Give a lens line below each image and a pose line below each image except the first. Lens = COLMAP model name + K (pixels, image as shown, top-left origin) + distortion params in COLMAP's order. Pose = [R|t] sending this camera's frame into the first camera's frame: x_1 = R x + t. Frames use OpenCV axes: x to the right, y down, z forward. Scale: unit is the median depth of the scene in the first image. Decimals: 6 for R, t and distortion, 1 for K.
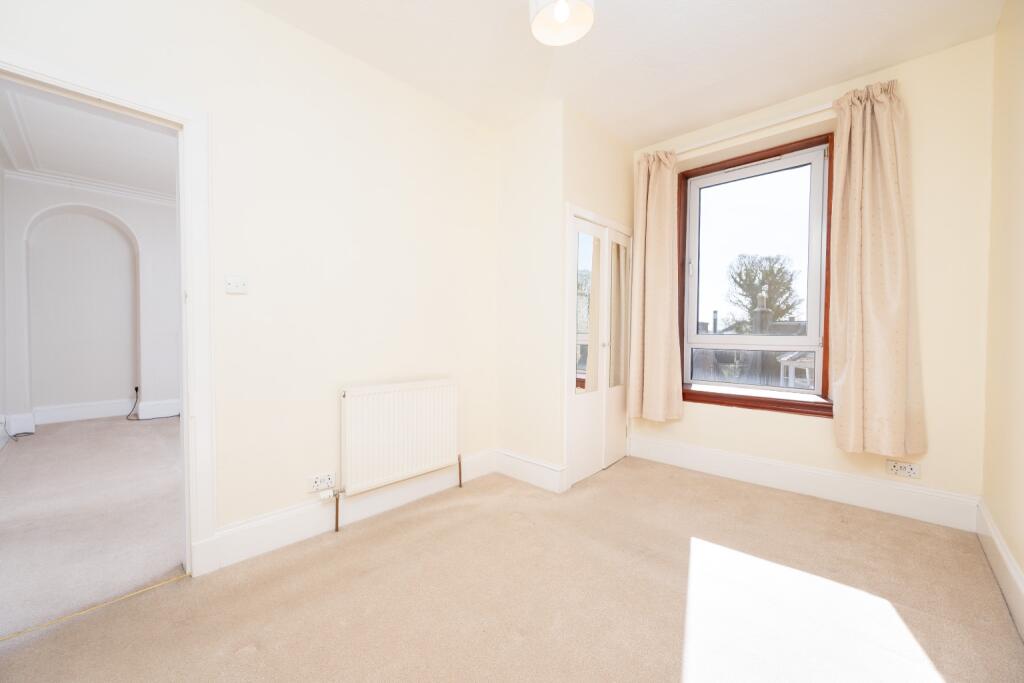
lens RADIAL K [[409.2, 0, 517.3], [0, 409.2, 339.2], [0, 0, 1]] dist [0.000982, -0.000027]
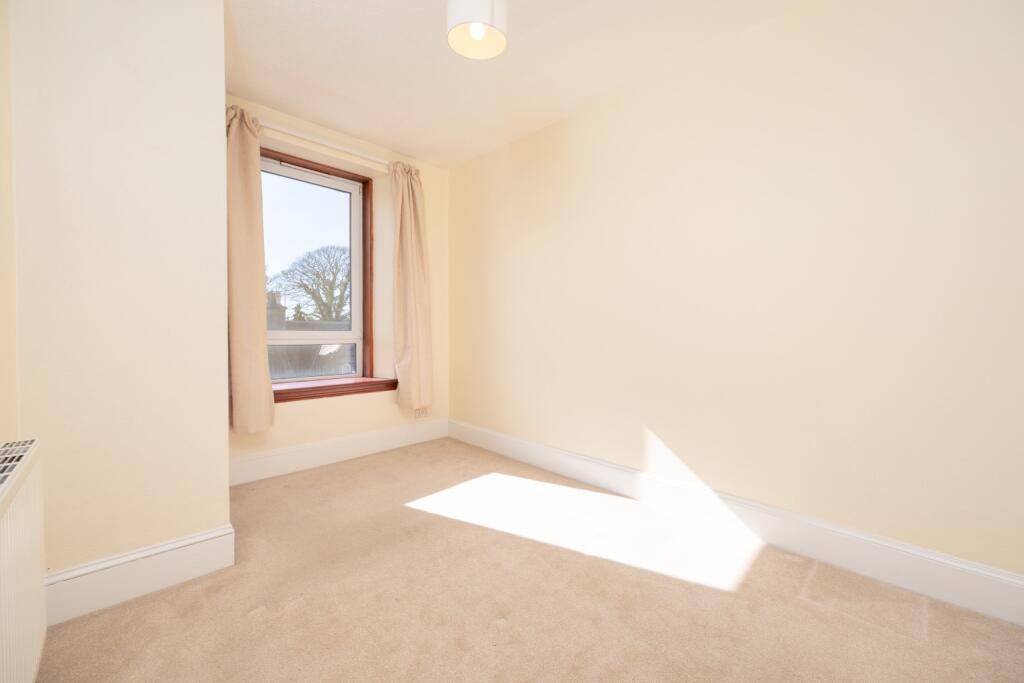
lens RADIAL K [[395.3, 0, 512.0], [0, 395.3, 341.5], [0, 0, 1]] dist [0.000282, 0.000010]
pose [[0.040390, -0.033400, 0.998626, -0.484462], [0.009924, 0.999405, 0.033025, -0.012258], [-0.999135, 0.008577, 0.040698, 0.465034]]
